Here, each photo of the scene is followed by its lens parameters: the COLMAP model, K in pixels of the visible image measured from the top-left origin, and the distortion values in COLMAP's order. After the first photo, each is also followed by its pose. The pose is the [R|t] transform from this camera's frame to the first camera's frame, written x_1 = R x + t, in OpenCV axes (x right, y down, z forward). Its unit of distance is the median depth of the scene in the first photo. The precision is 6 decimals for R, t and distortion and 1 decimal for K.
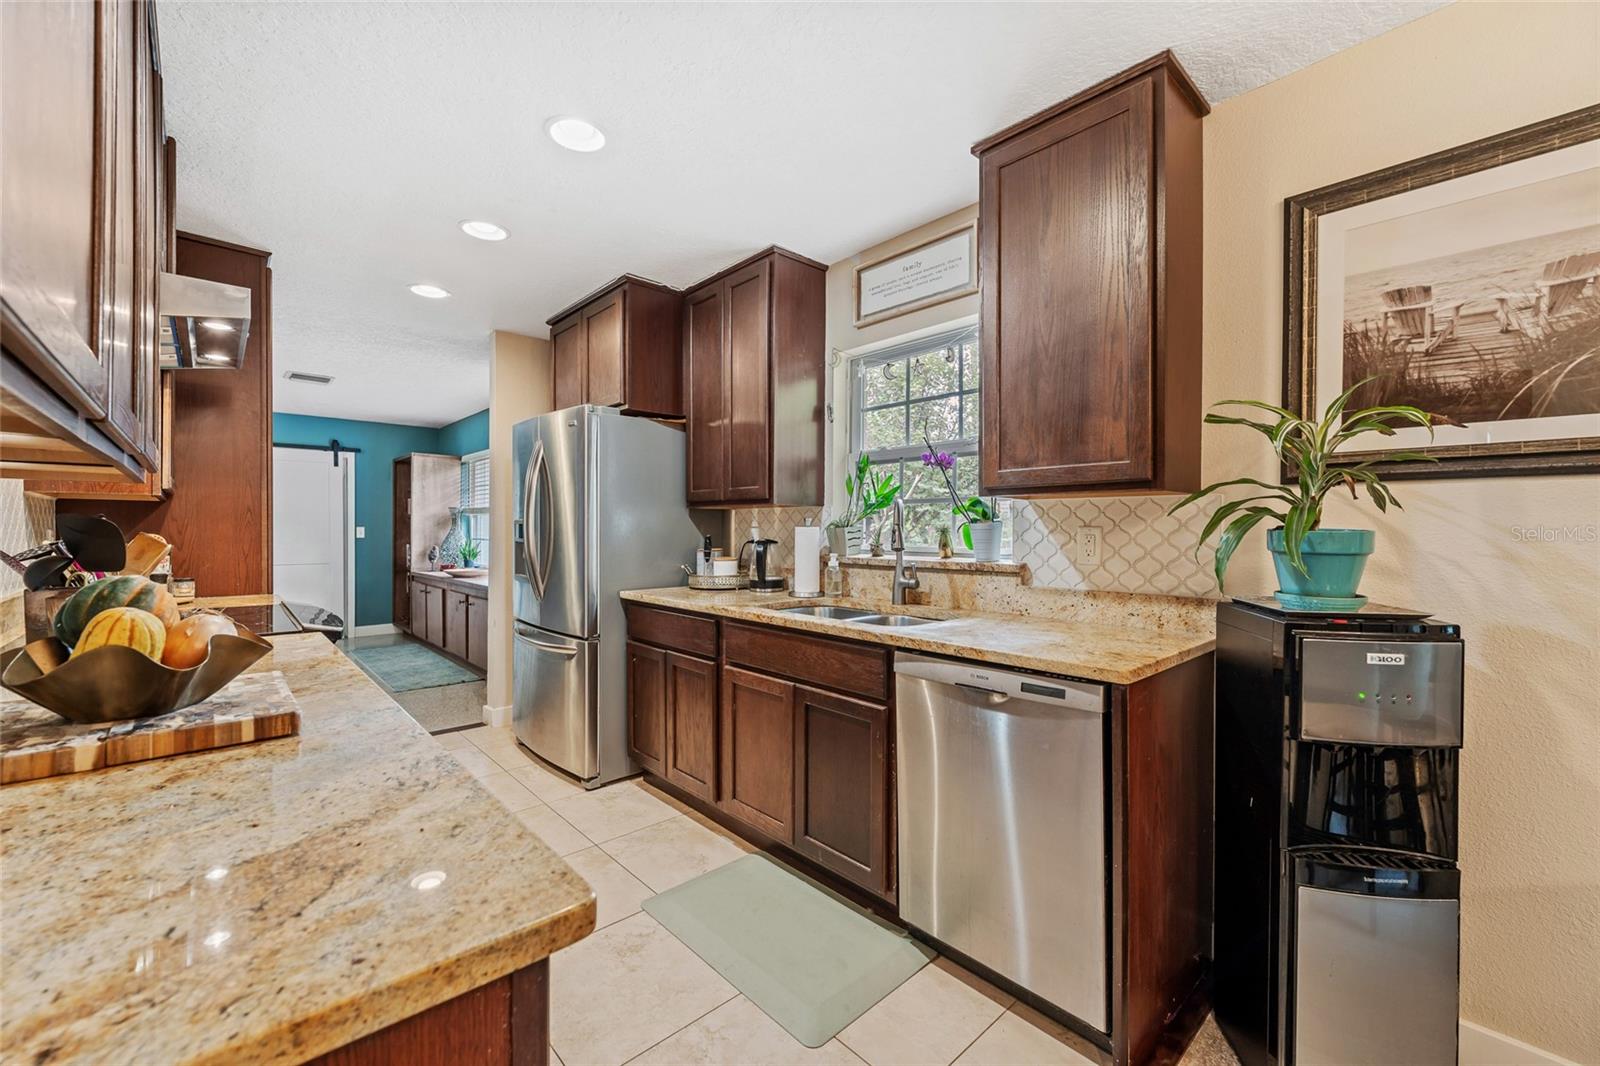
lens RADIAL K [[654.8, 0, 800.0], [0, 654.8, 533.0], [0, 0, 1]] dist [-0.001796, -0.000286]
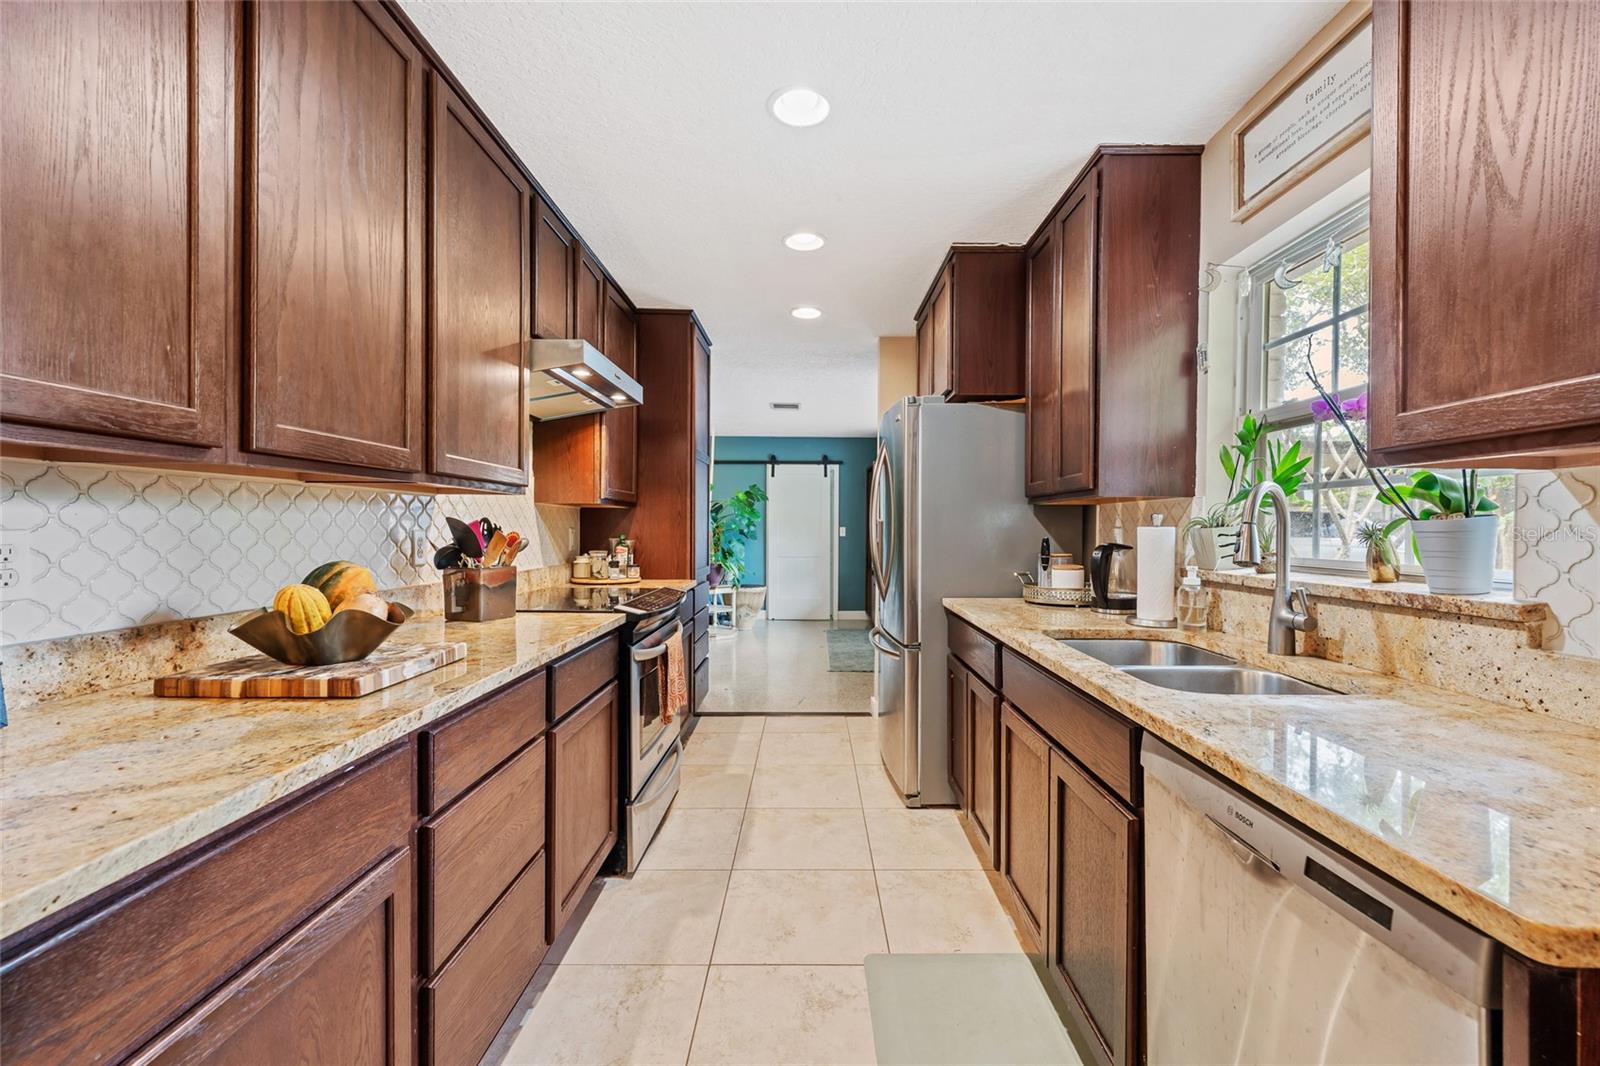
lens RADIAL K [[653.6, 0, 805.3], [0, 653.6, 535.3], [0, 0, 1]] dist [-0.000608, -0.000368]
pose [[0.731111, 0.008897, -0.682200, 0.220320], [-0.007152, 0.999960, 0.005375, -0.001413], [0.682221, 0.000950, 0.731146, 0.230137]]
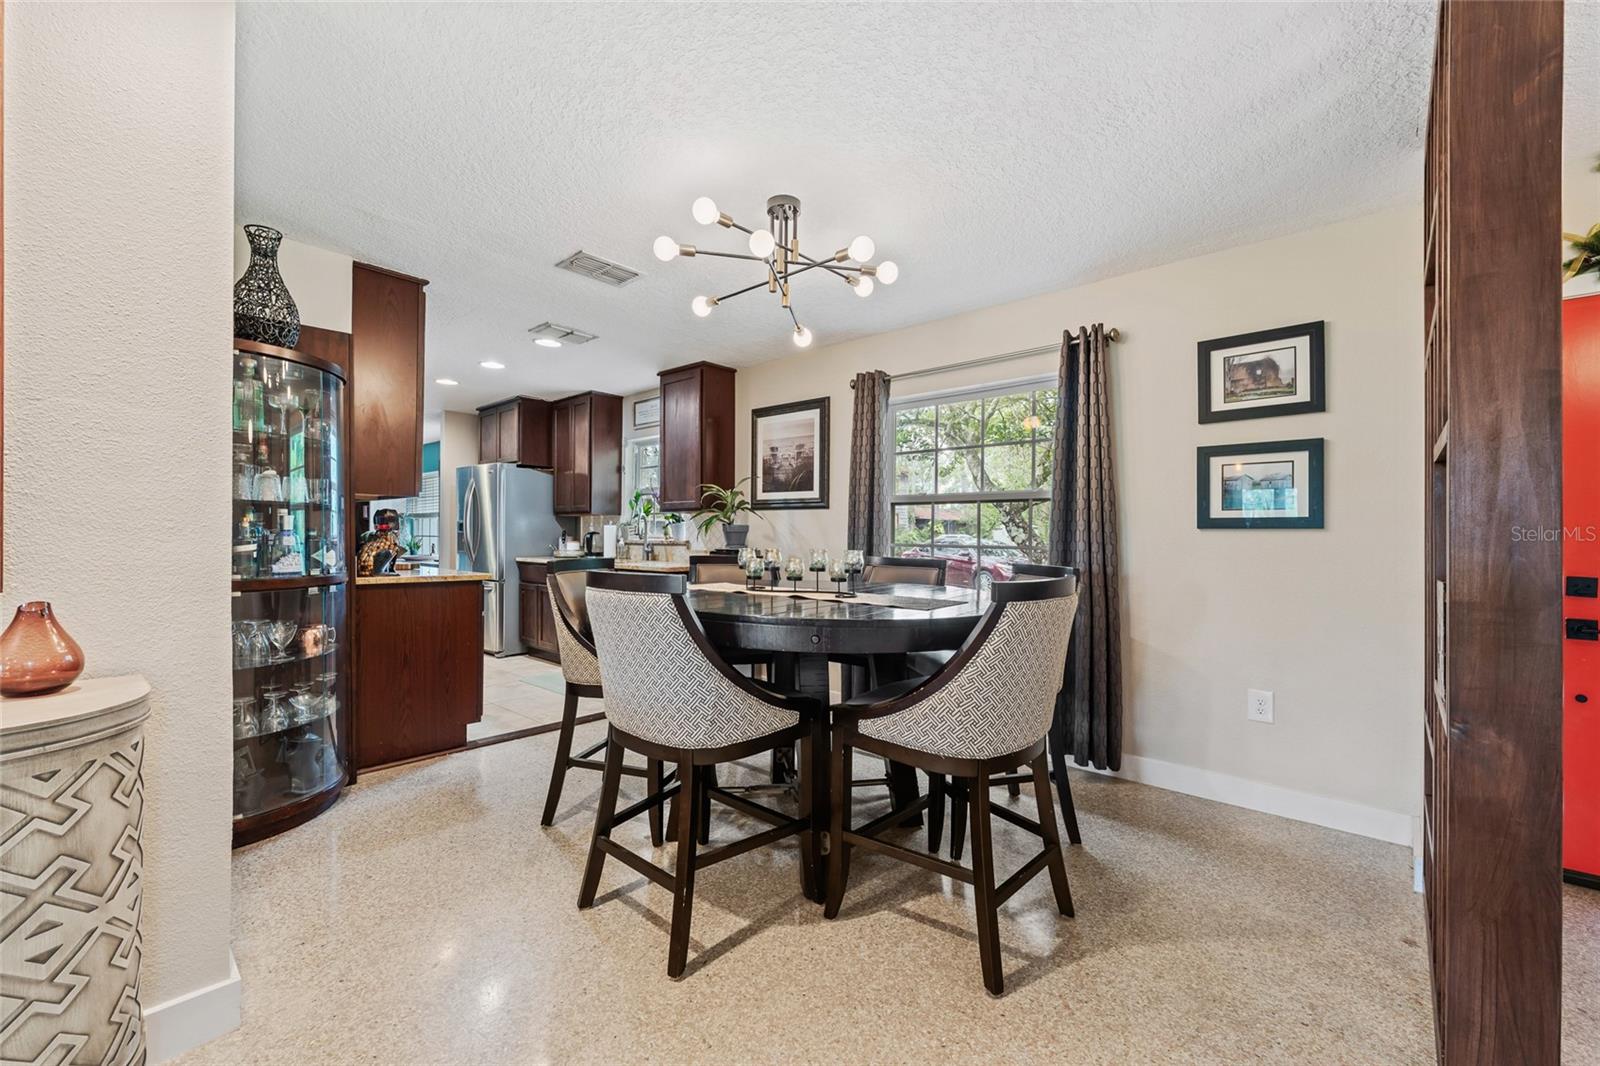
lens RADIAL K [[650.6, 0, 808.0], [0, 650.6, 545.8], [0, 0, 1]] dist [0.000350, 0.000101]
pose [[0.993565, 0.005684, 0.113119, 0.407144], [-0.006699, 0.999941, 0.008598, 0.034428], [-0.113064, -0.009301, 0.993544, -1.128511]]
